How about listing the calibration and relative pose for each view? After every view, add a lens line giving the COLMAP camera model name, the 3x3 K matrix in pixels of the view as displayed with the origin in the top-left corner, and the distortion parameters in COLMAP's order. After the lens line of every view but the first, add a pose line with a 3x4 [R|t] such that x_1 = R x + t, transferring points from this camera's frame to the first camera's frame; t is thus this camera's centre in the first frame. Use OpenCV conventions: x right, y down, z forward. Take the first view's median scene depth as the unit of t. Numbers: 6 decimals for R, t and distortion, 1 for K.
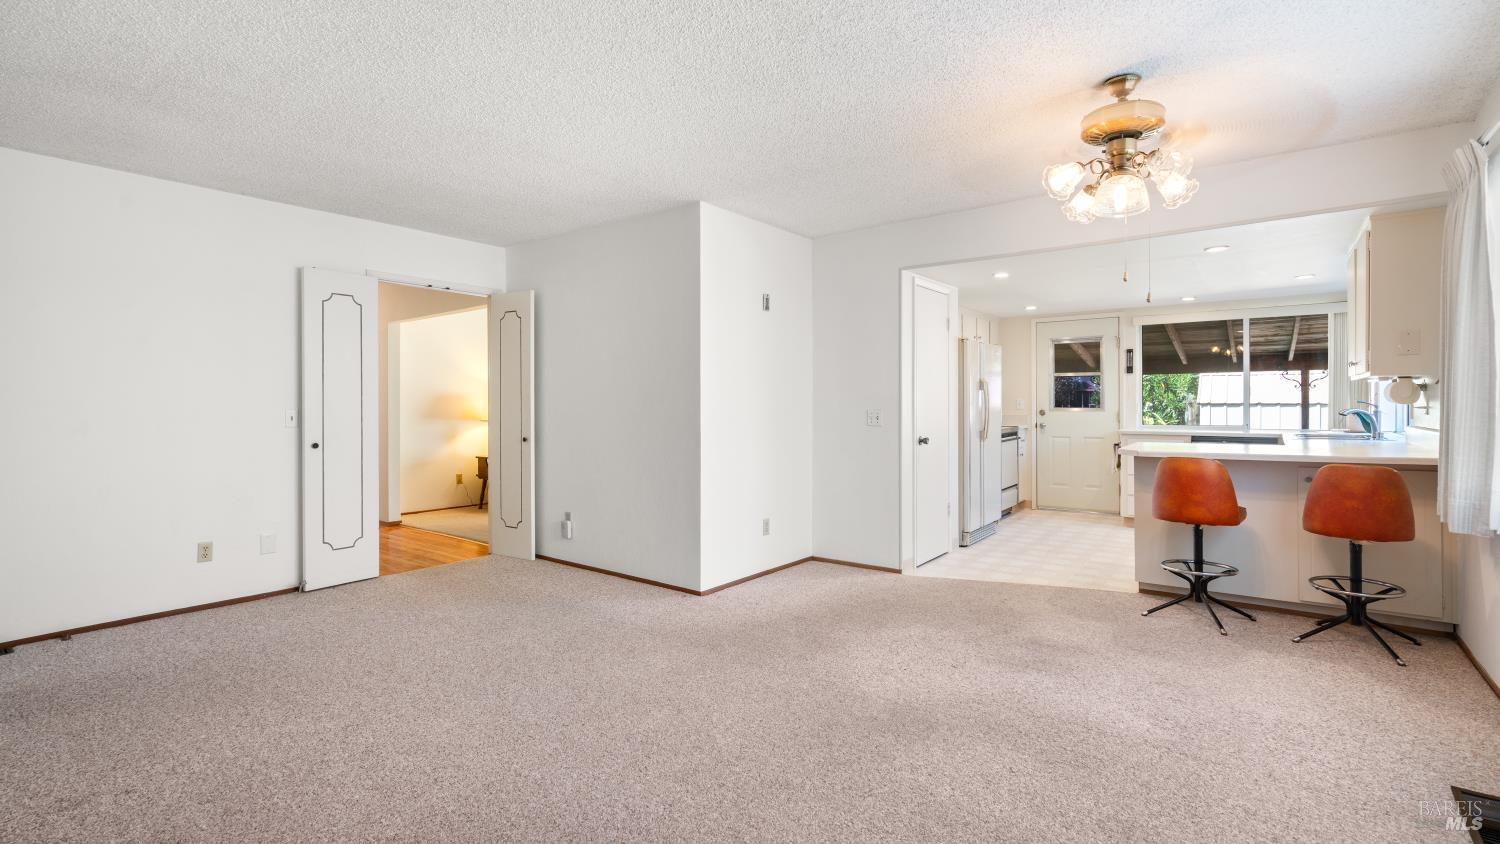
lens RADIAL K [[684.8, 0, 749.4], [0, 684.8, 410.6], [0, 0, 1]] dist [0.001081, -0.000527]
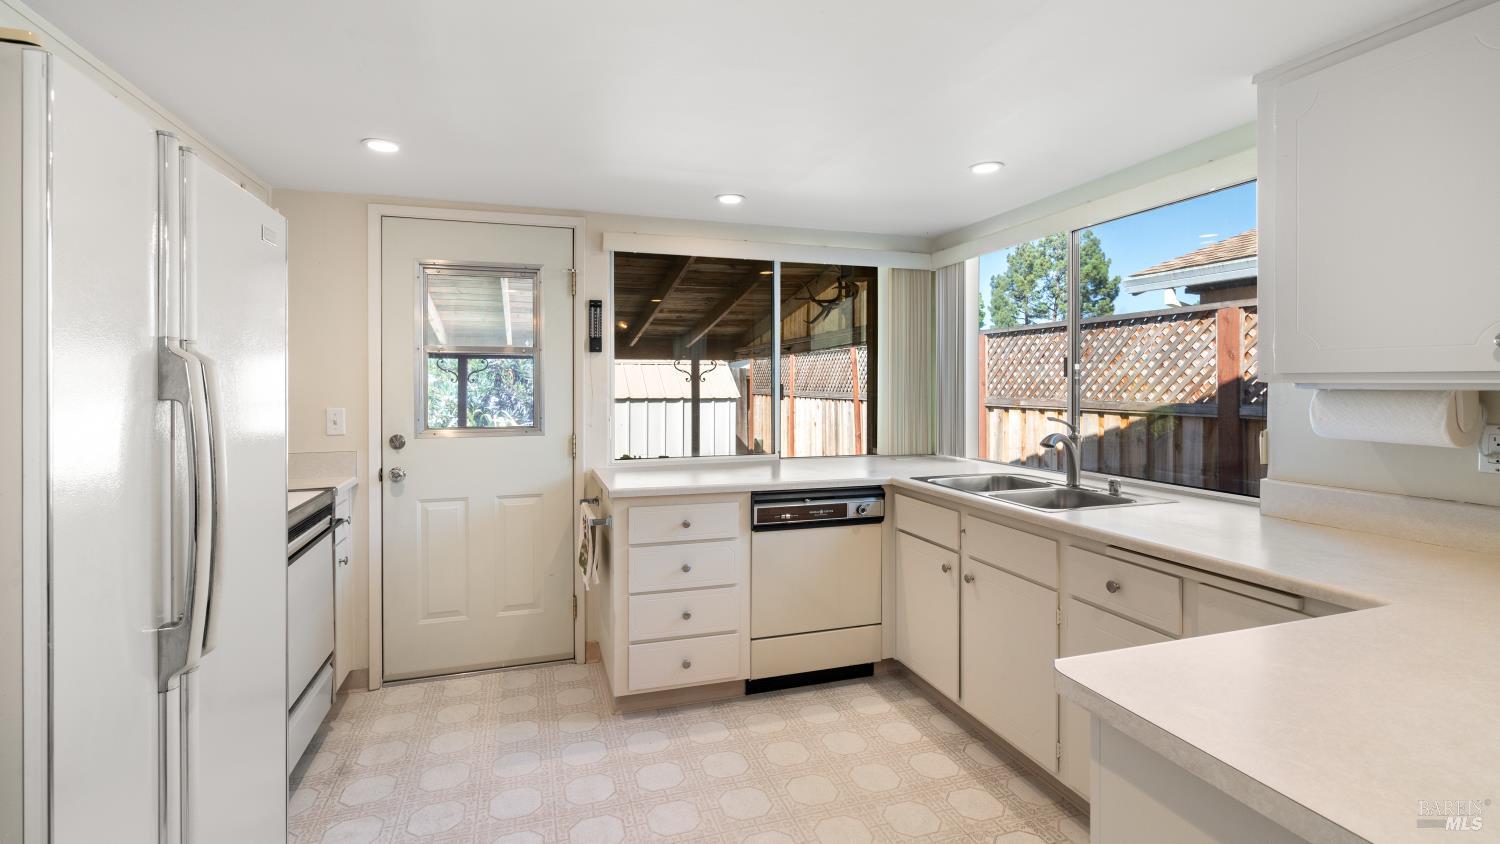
lens RADIAL K [[684.8, 0, 749.0], [0, 684.8, 380.9], [0, 0, 1]] dist [0.001081, -0.000527]
pose [[0.570269, 0.005632, 0.821439, 0.197918], [0.012957, 0.999790, -0.015850, -0.022336], [-0.821356, 0.019682, 0.570077, 0.553355]]
